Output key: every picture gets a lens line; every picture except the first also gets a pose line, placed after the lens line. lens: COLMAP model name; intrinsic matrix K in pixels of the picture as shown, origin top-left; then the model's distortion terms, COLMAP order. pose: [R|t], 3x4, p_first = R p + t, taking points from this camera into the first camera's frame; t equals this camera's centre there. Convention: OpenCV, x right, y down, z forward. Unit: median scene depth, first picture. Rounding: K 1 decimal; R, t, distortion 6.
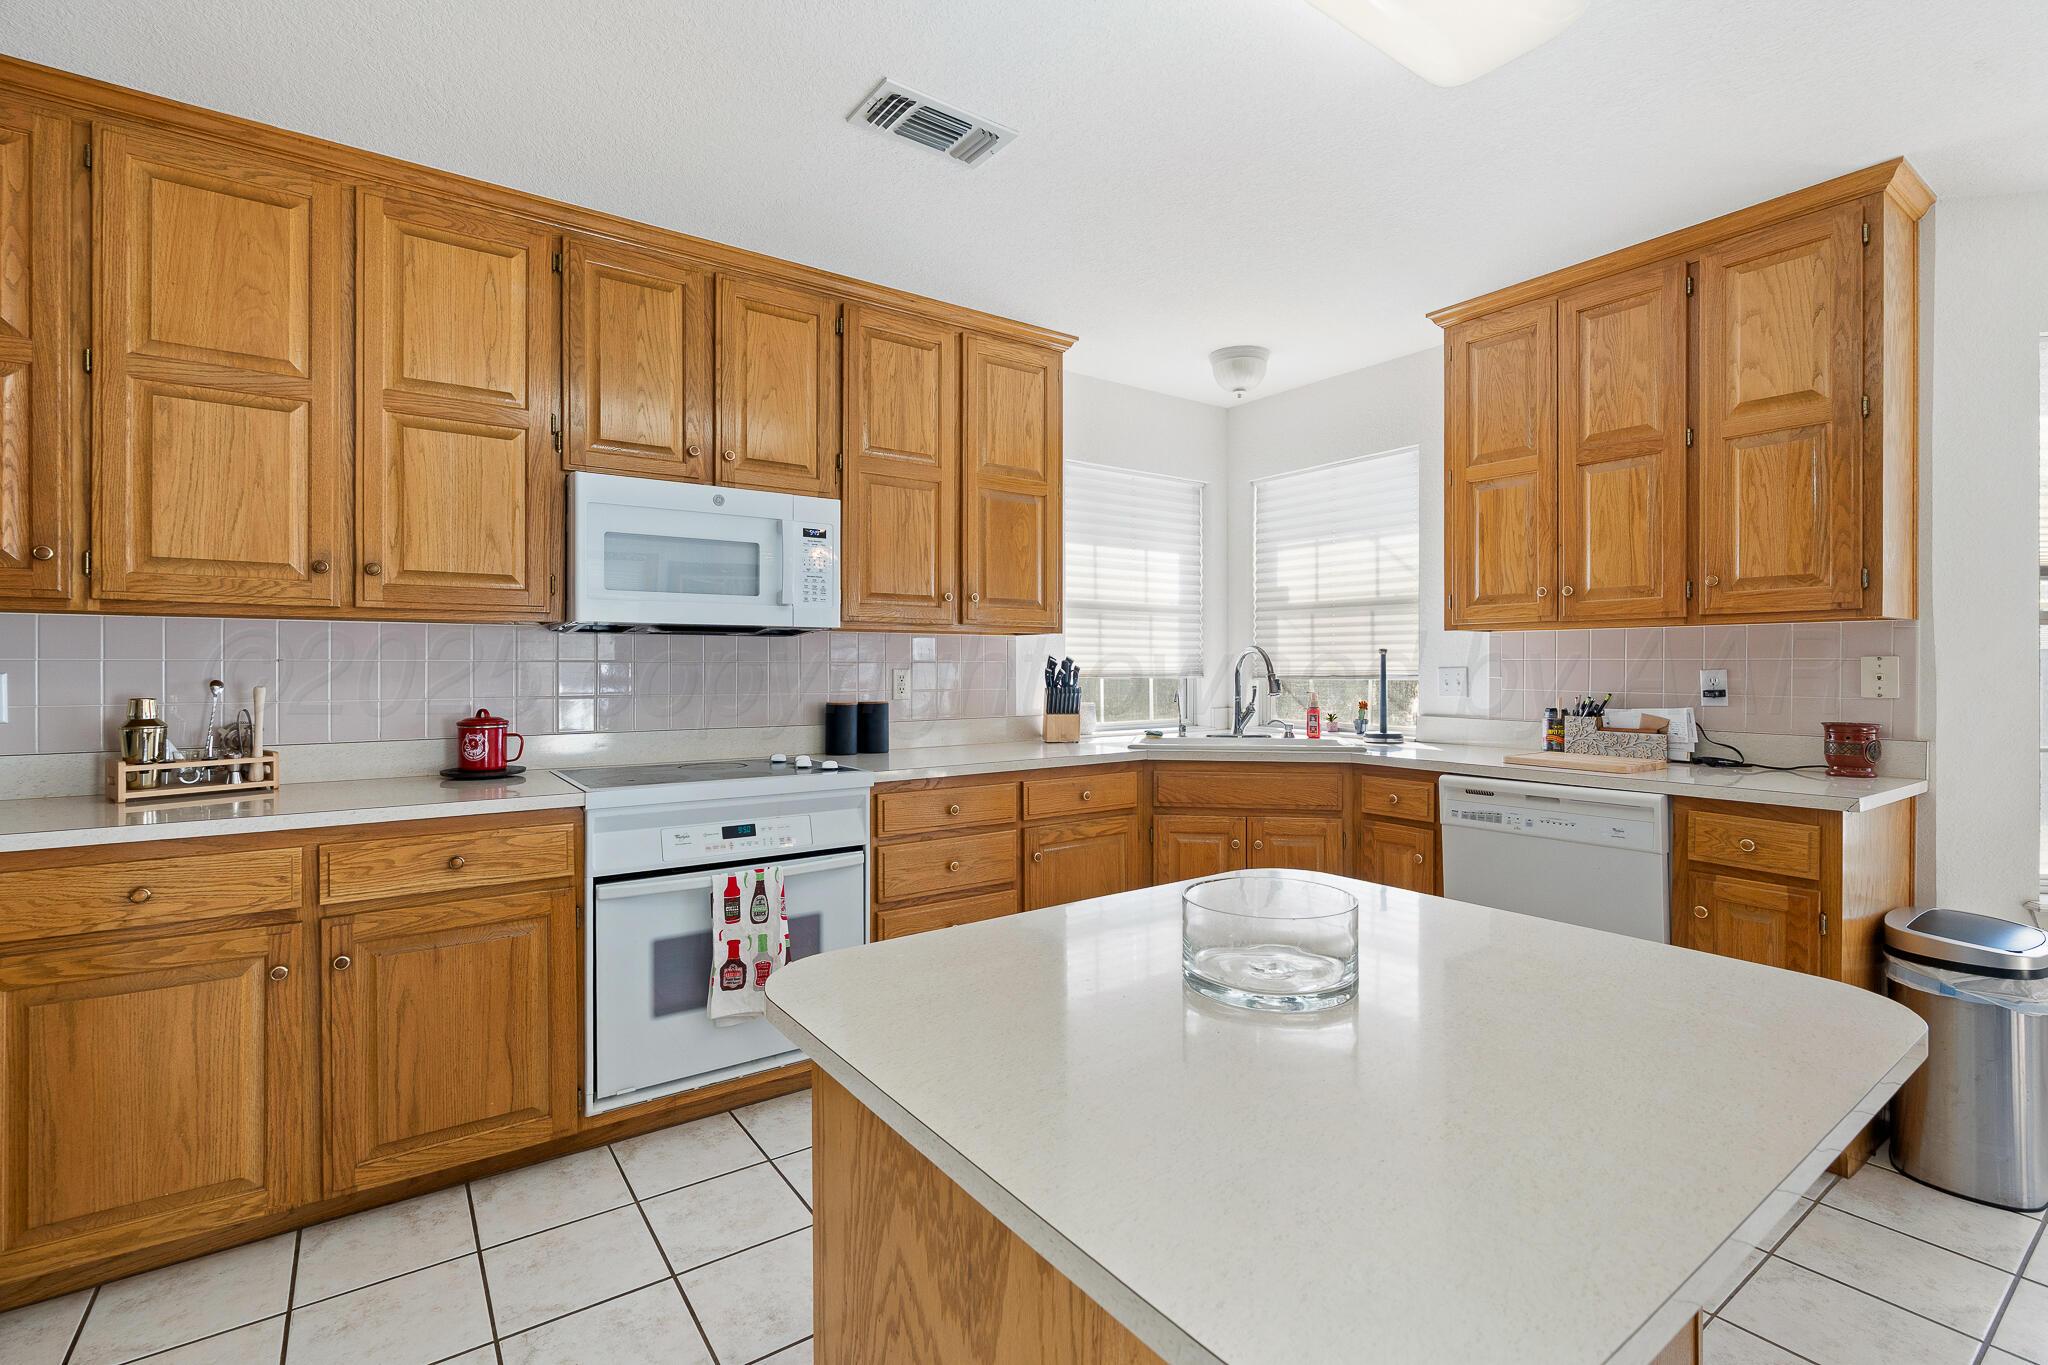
lens RADIAL K [[915.9, 0, 1020.0], [0, 915.9, 671.8], [0, 0, 1]] dist [-0.007150, 0.000093]
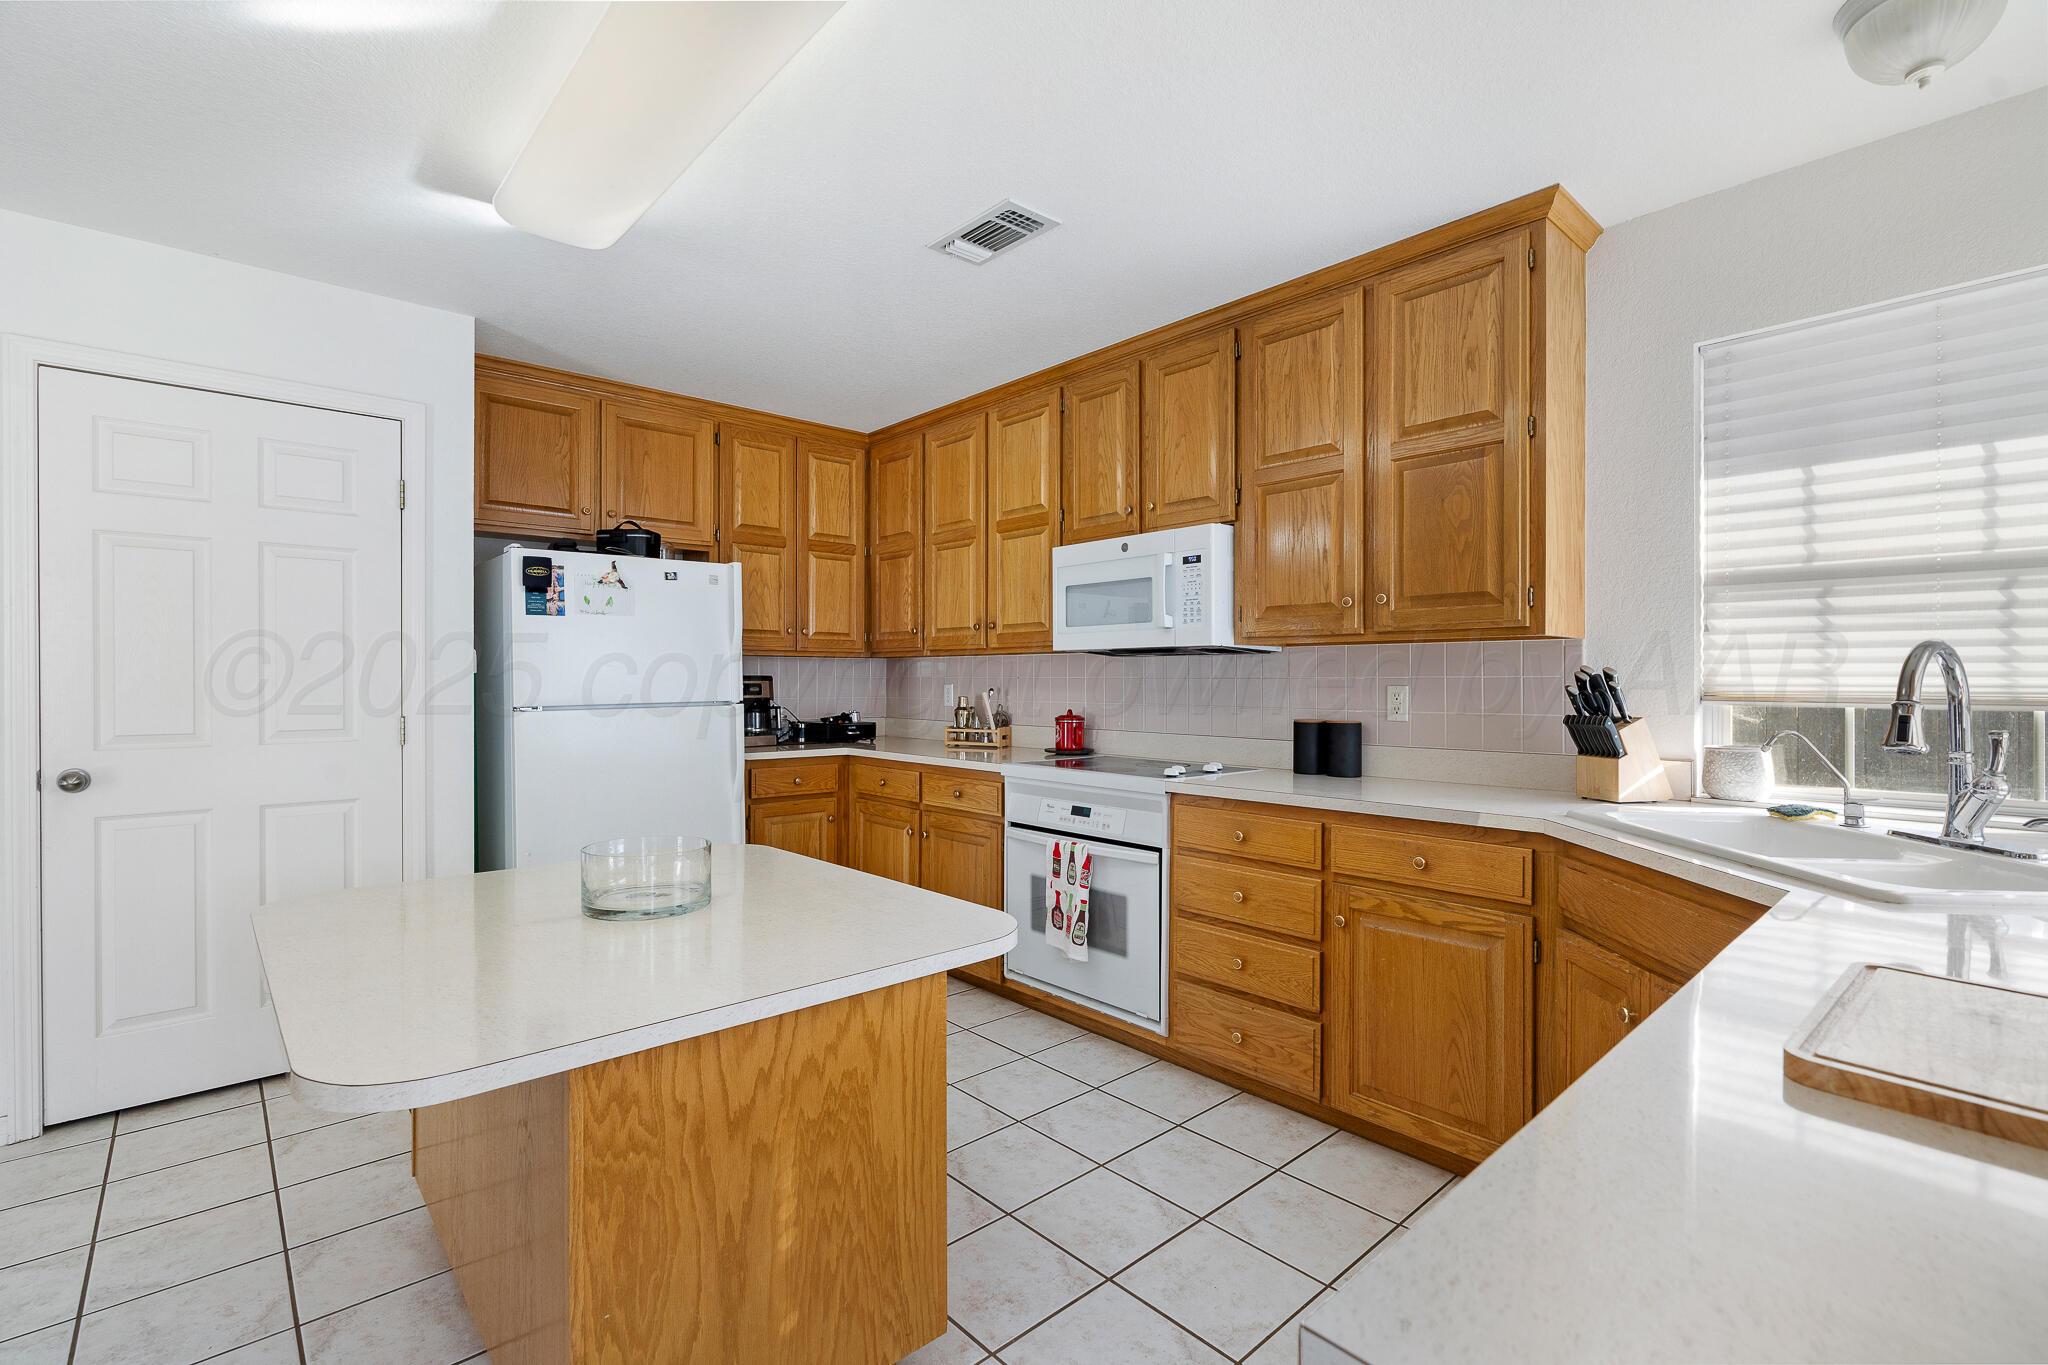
lens RADIAL K [[915.9, 0, 1011.0], [0, 915.9, 684.2], [0, 0, 1]] dist [-0.007150, 0.000093]
pose [[0.116554, 0.005724, -0.993168, 0.957893], [-0.005727, 0.999971, 0.005091, -0.008709], [0.993168, 0.005094, 0.116584, 0.762608]]
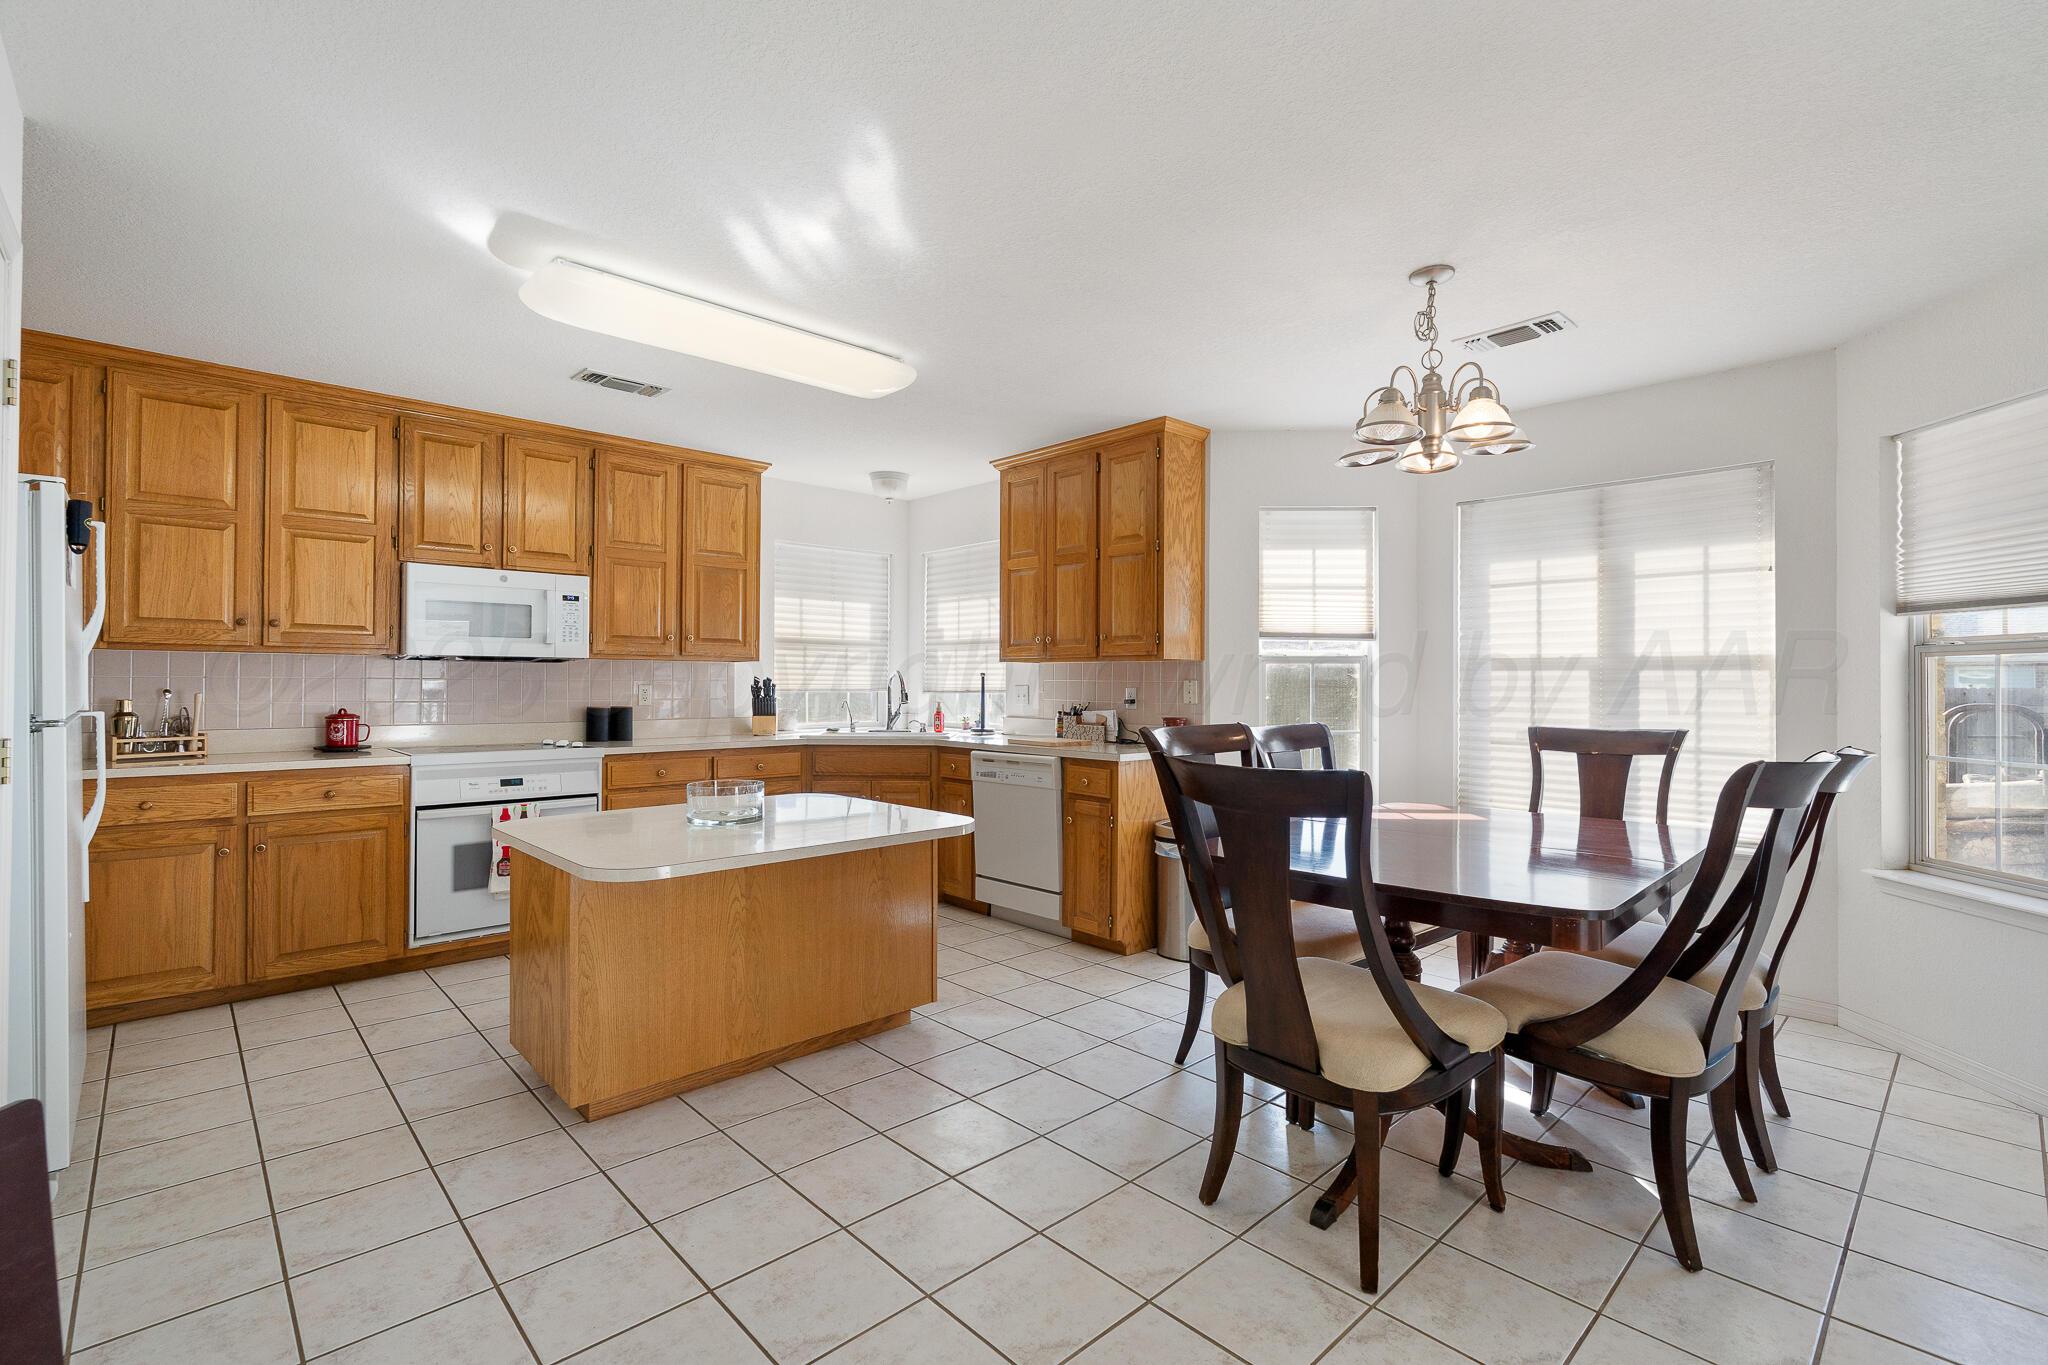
lens RADIAL K [[915.9, 0, 1025.3], [0, 915.9, 680.5], [0, 0, 1]] dist [-0.007150, 0.000093]
pose [[0.990690, 0.006035, 0.136002, 0.390239], [-0.004999, 0.999956, -0.007954, -0.000957], [-0.136044, 0.007200, 0.990677, -0.769443]]
